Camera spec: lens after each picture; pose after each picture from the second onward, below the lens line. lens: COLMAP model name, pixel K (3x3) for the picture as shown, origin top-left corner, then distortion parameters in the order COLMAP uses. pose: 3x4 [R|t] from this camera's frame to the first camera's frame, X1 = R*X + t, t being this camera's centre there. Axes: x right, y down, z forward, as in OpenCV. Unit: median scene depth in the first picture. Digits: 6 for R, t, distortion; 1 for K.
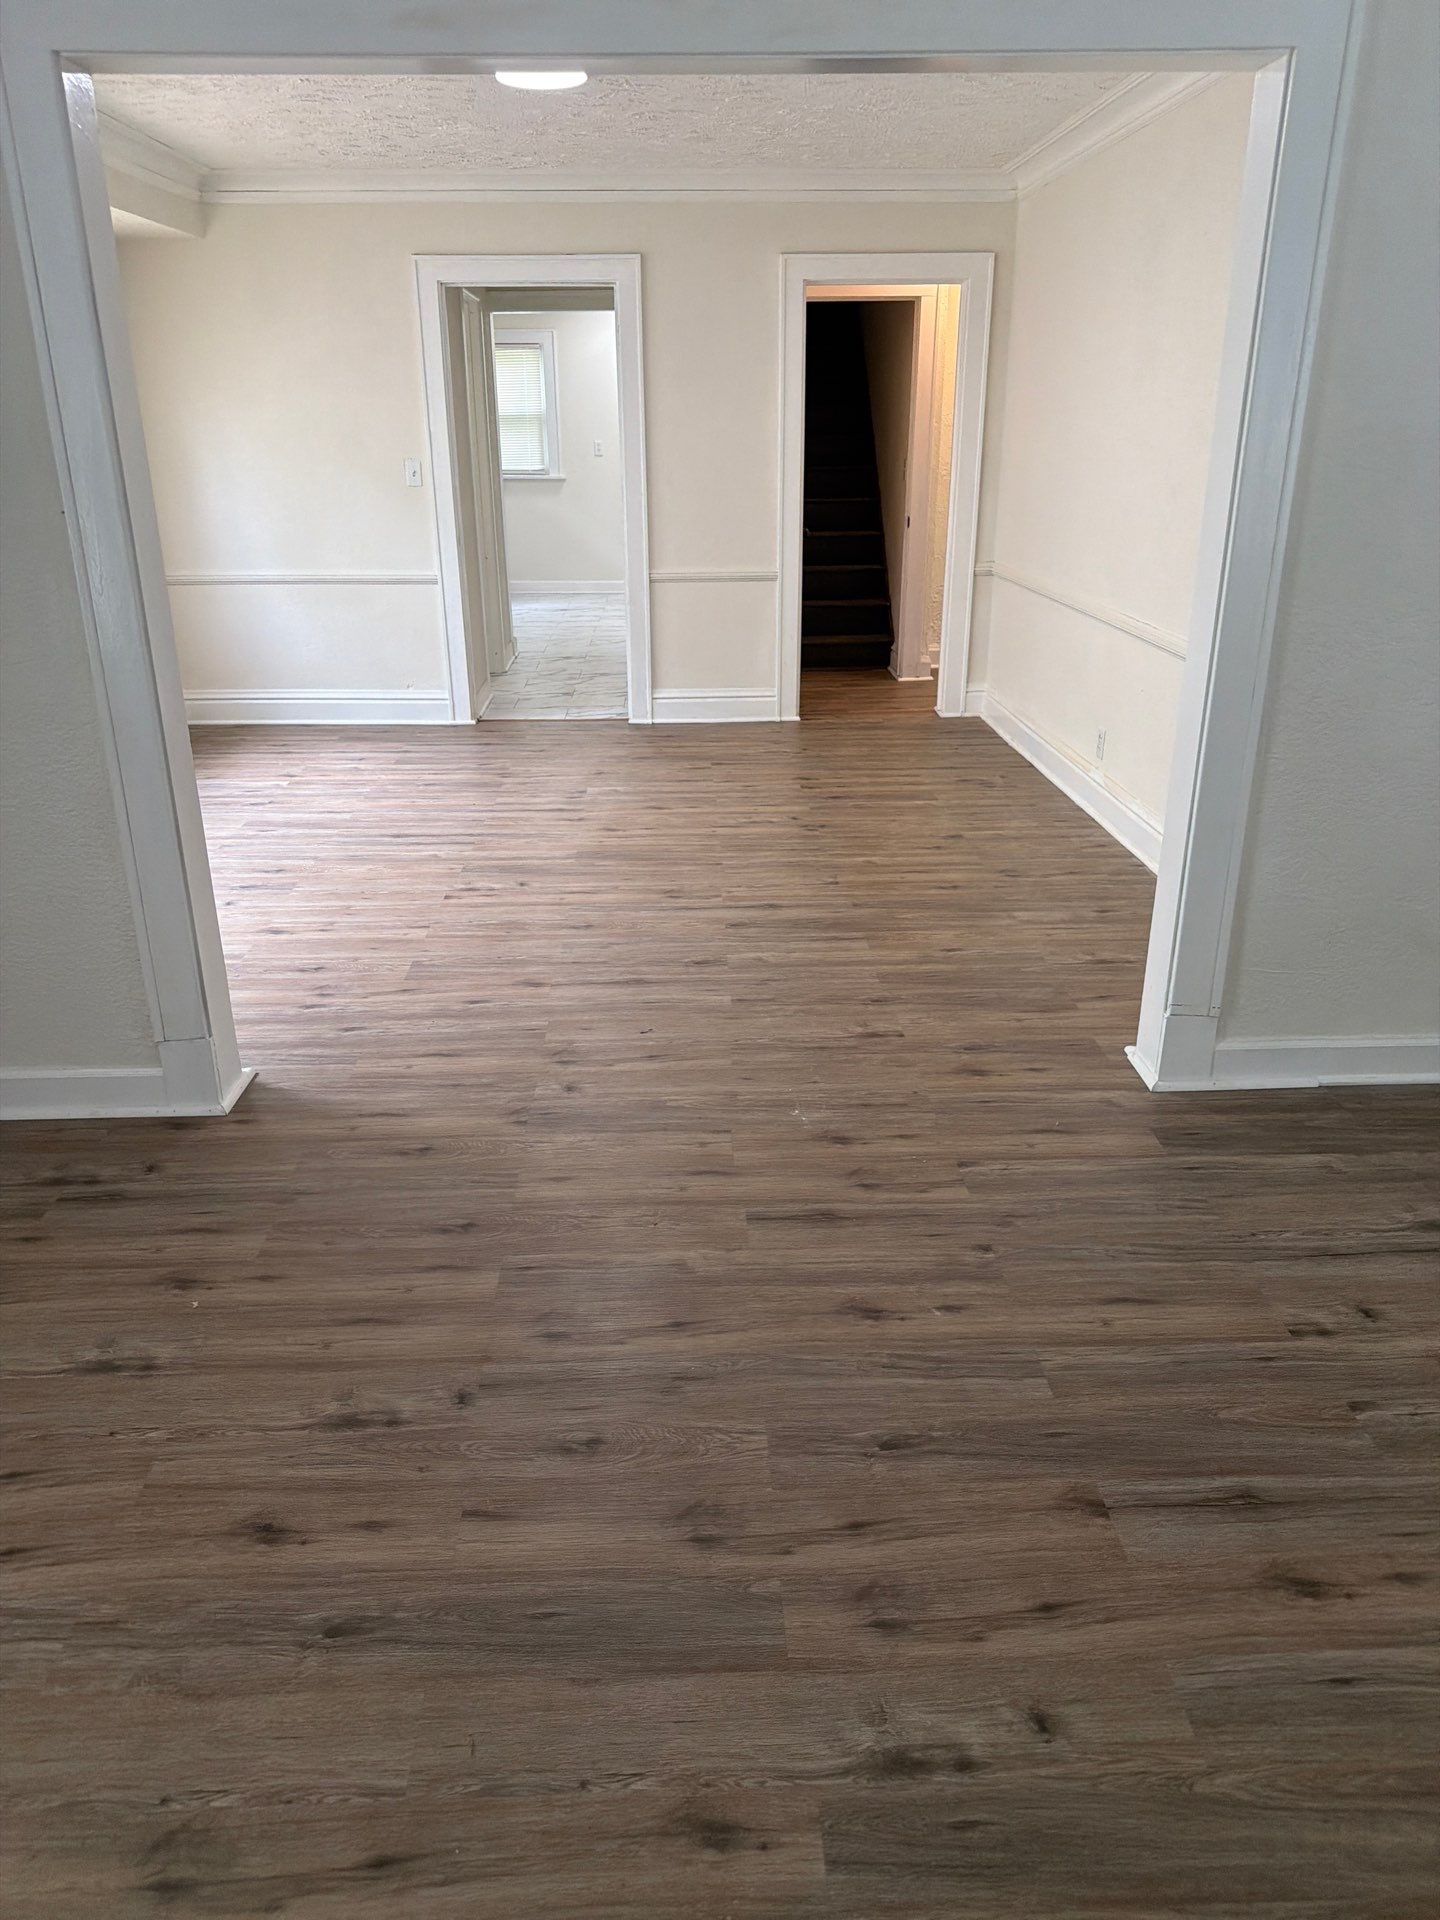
lens RADIAL K [[1390.4, 0, 724.5], [0, 1390.4, 1024.2], [0, 0, 1]] dist [0.002867, -0.002696]
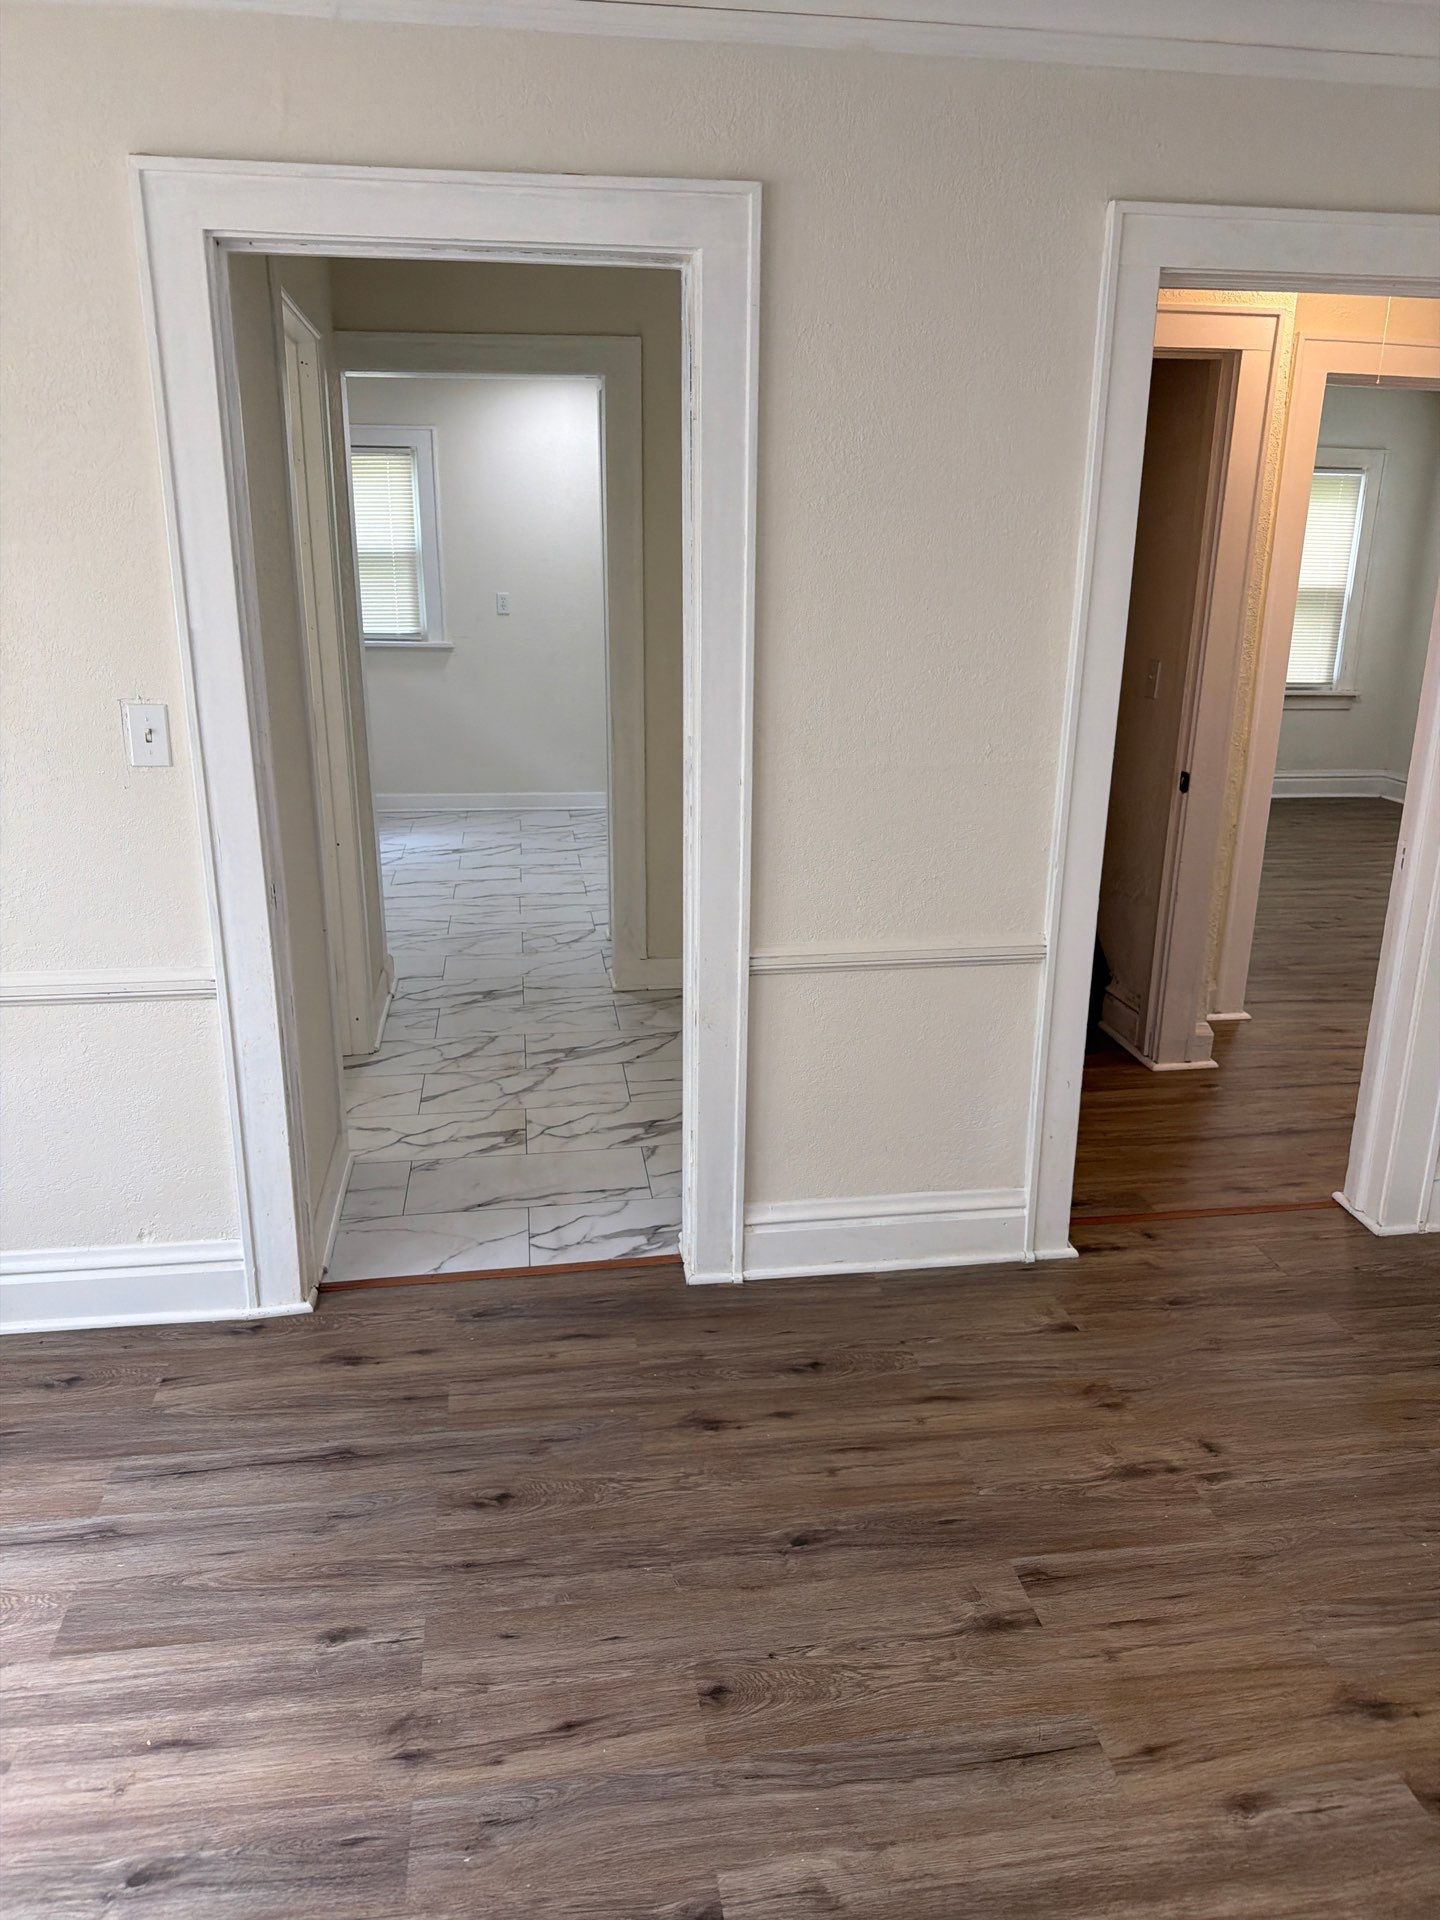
lens RADIAL K [[1337.8, 0, 720.0], [0, 1337.8, 960.0], [0, 0, 1]] dist [0.037684, -0.005267]
pose [[0.993095, -0.023178, 0.115001, -0.100150], [0.035258, 0.993936, -0.104153, -0.261051], [-0.111890, 0.107489, 0.987890, 0.562967]]
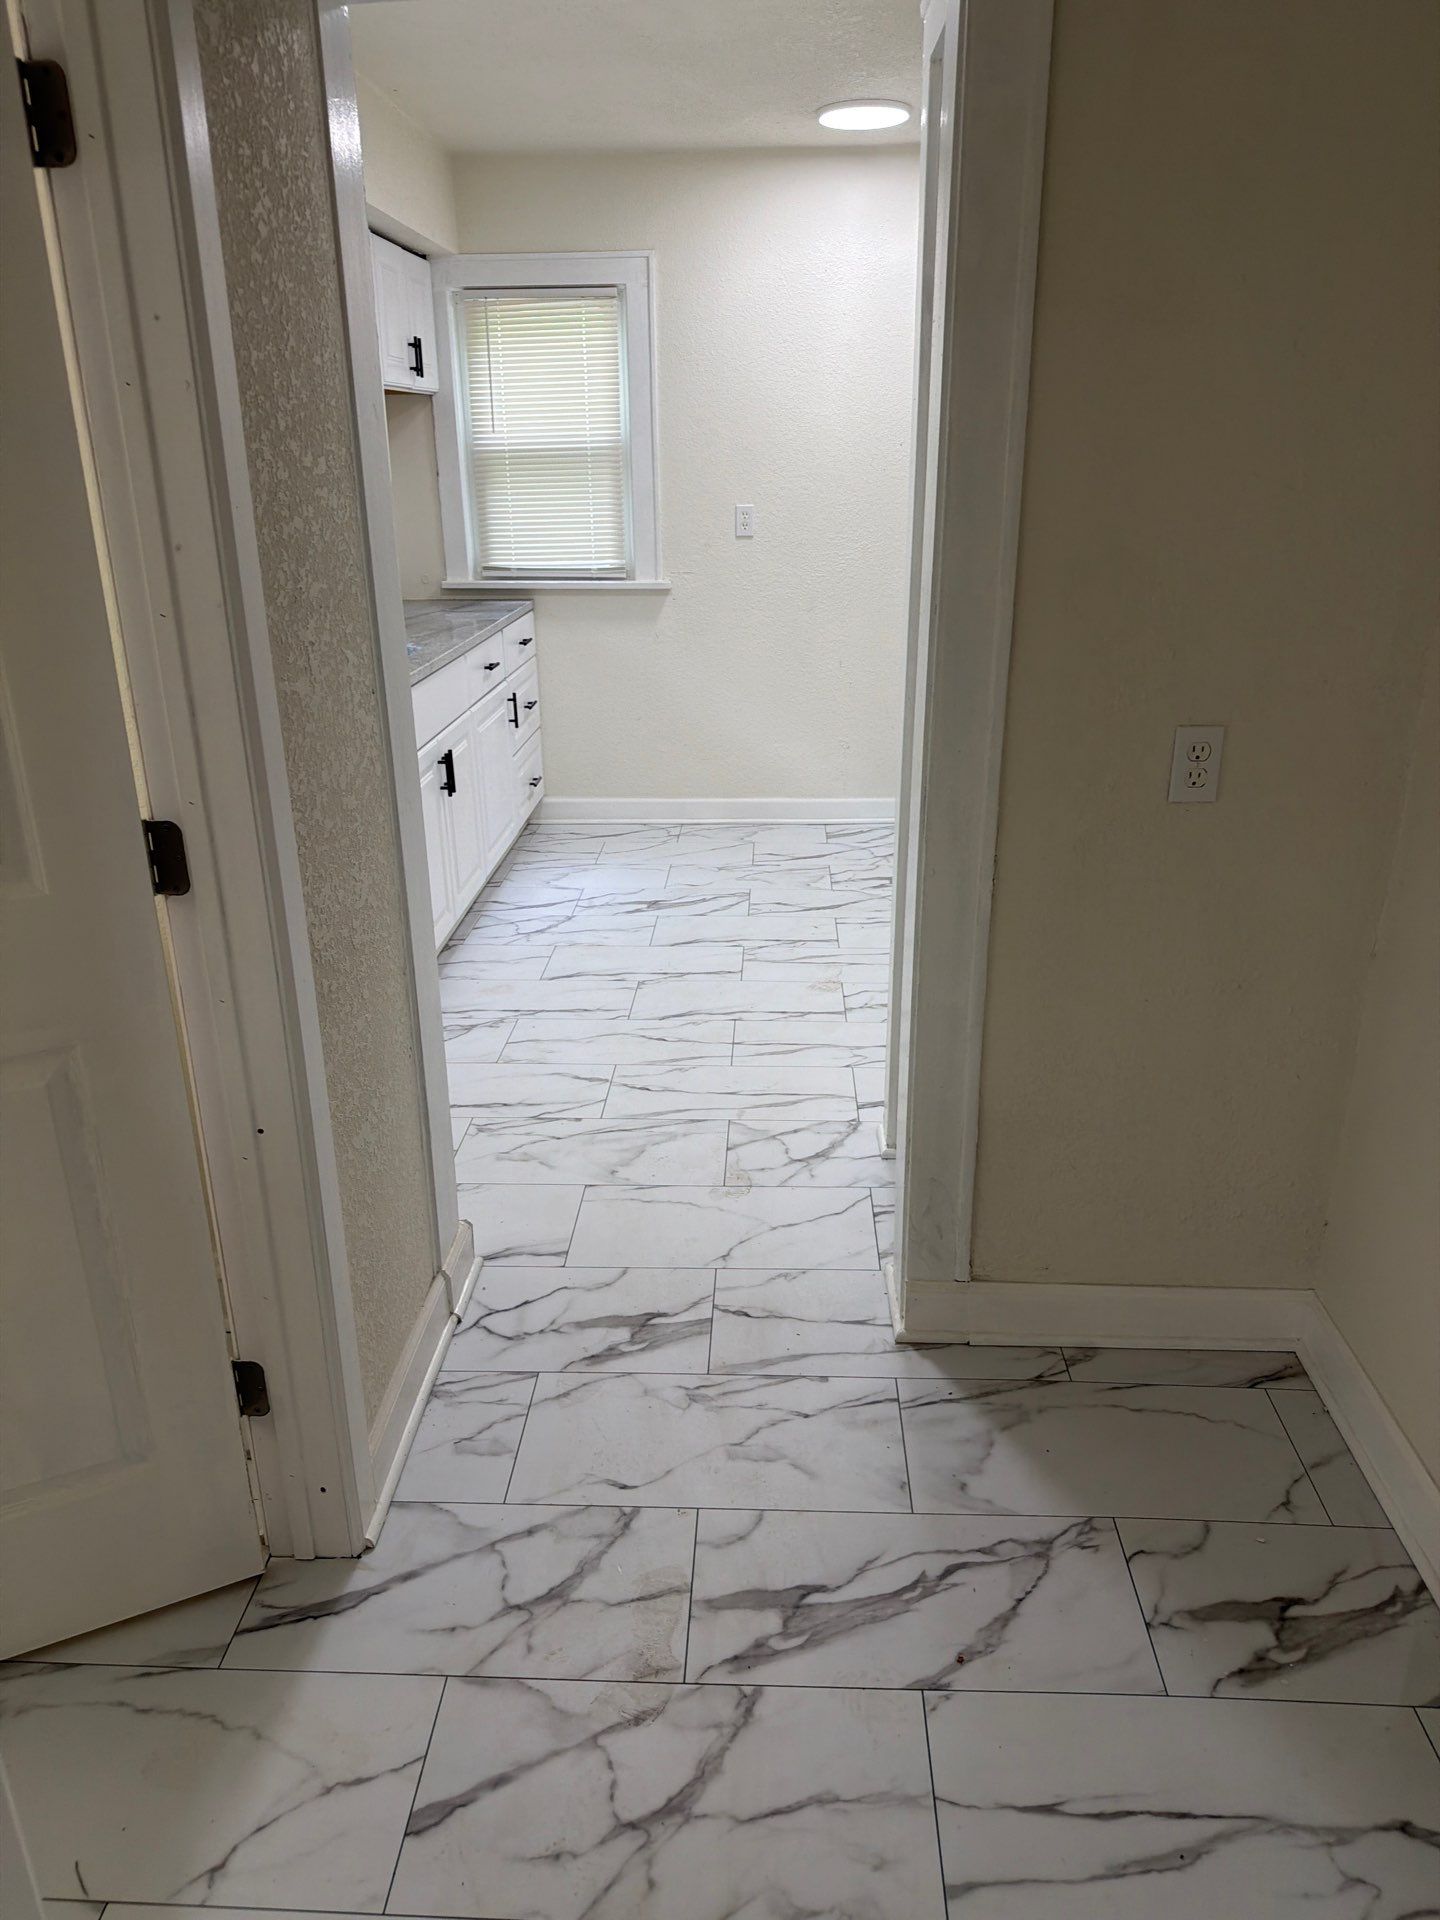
lens RADIAL K [[1337.8, 0, 720.0], [0, 1337.8, 960.0], [0, 0, 1]] dist [0.037684, -0.005267]
pose [[0.997160, 0.020910, -0.072353, -0.097365], [-0.024254, 0.998663, -0.045650, -0.380261], [0.071302, 0.047275, 0.996334, 0.867049]]
